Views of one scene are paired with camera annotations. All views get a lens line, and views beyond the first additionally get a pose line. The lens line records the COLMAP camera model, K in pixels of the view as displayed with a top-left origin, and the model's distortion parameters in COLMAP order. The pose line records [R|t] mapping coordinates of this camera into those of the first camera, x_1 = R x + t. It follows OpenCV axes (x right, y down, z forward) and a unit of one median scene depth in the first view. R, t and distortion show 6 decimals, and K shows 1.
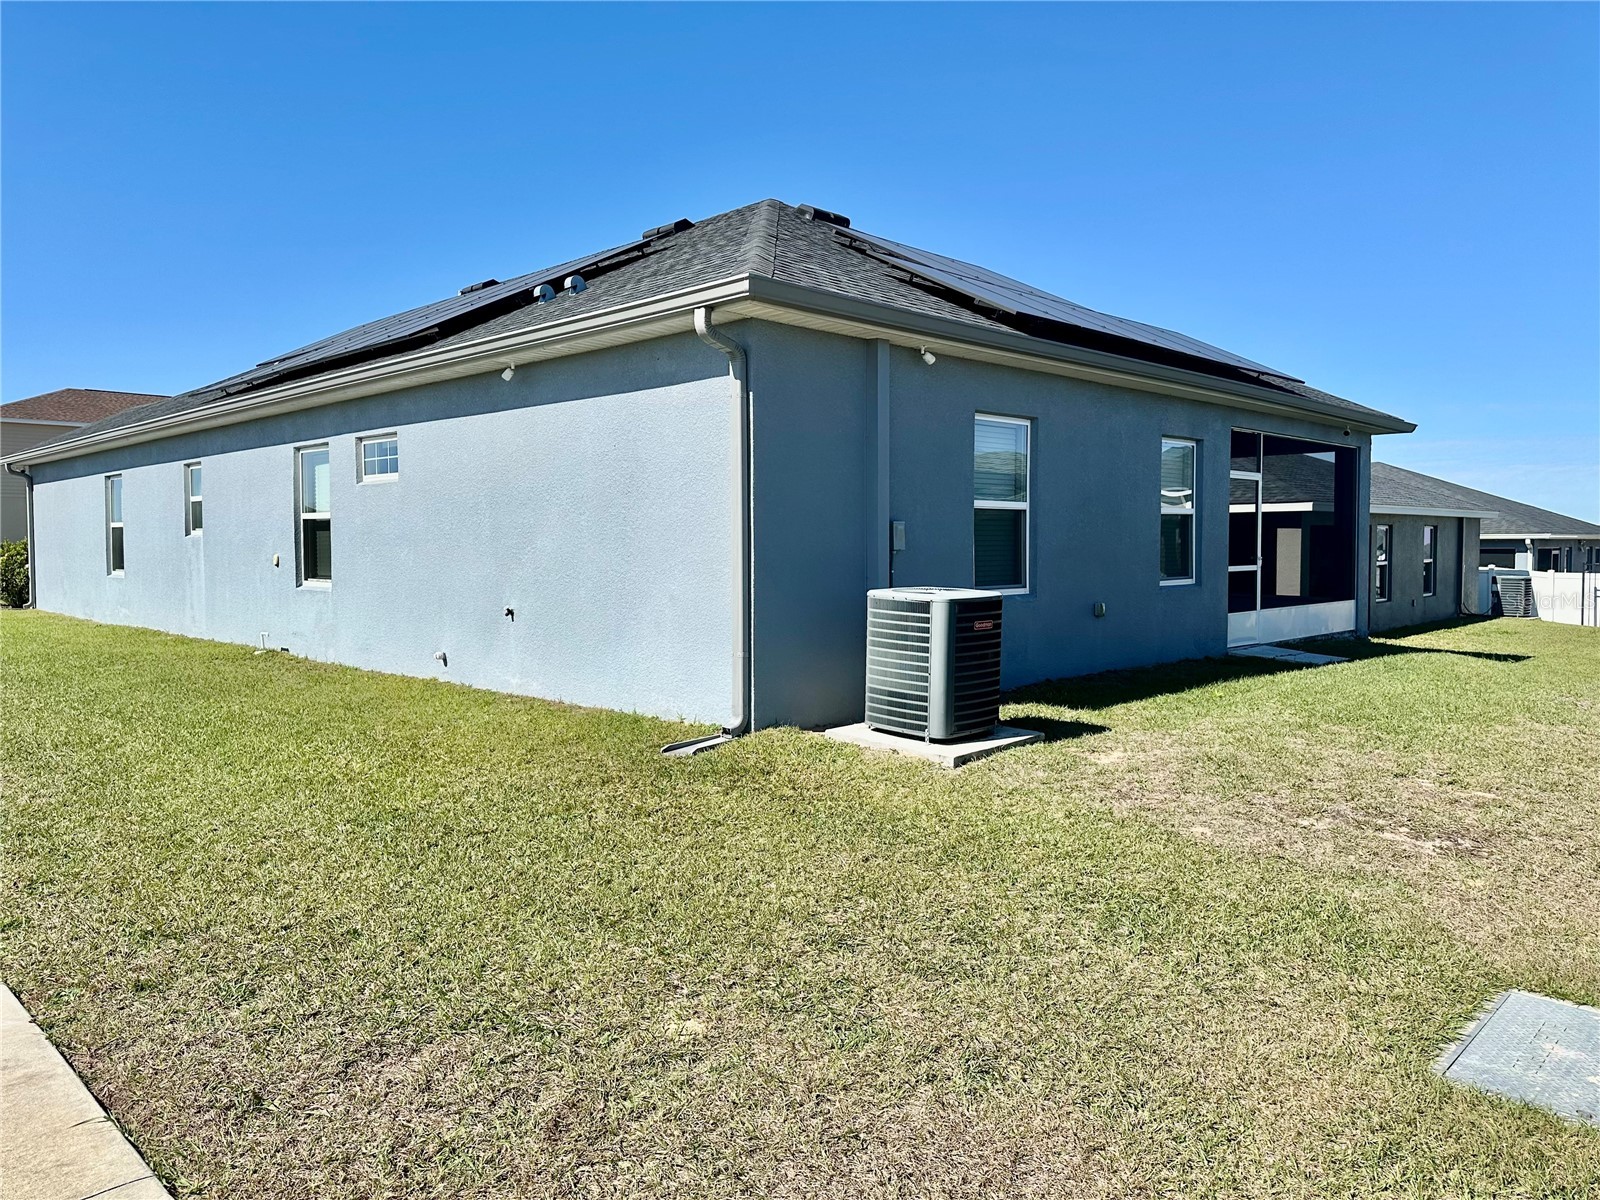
lens RADIAL K [[1142.3, 0, 795.6], [0, 1142.3, 591.1], [0, 0, 1]] dist [0.191543, -0.338622]
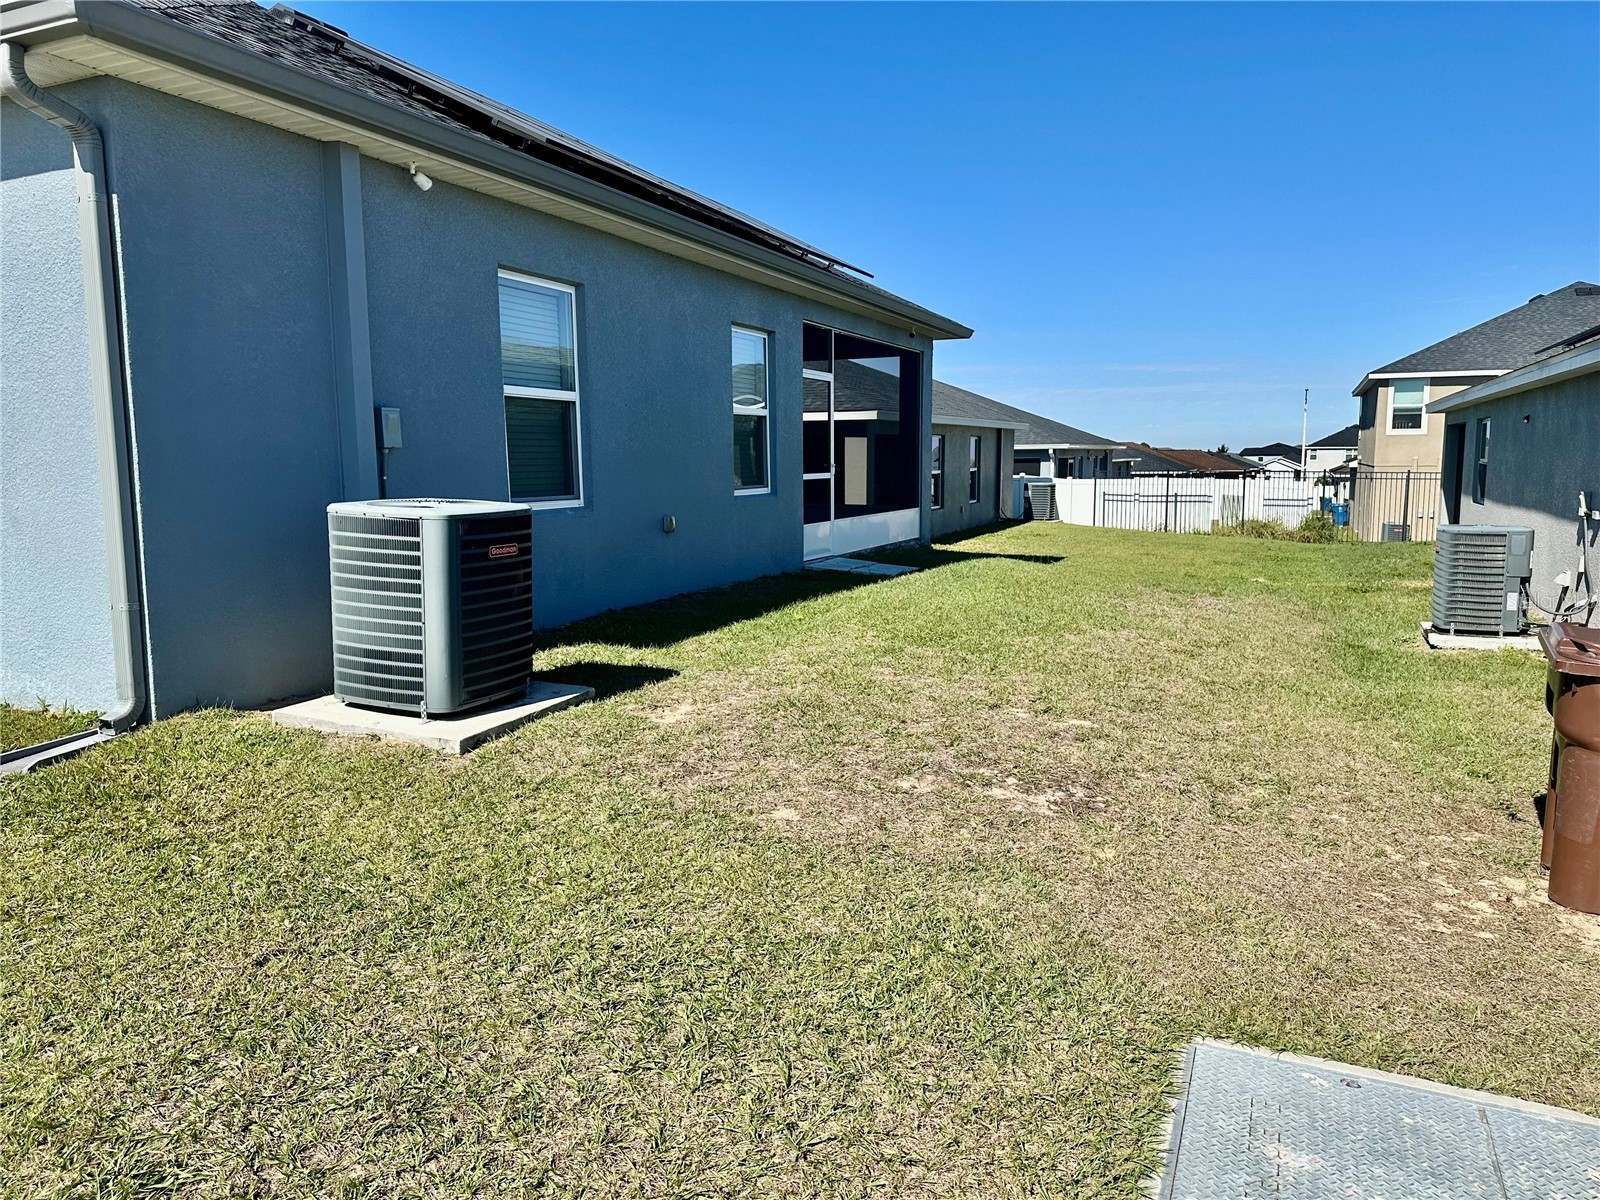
lens RADIAL K [[1144.4, 0, 800.0], [0, 1144.4, 600.0], [0, 0, 1]] dist [0.102221, -0.119361]
pose [[0.936430, -0.046635, 0.347742, 0.073225], [0.018028, 0.996213, 0.085054, 0.002150], [-0.350391, -0.073378, 0.933724, 0.220668]]
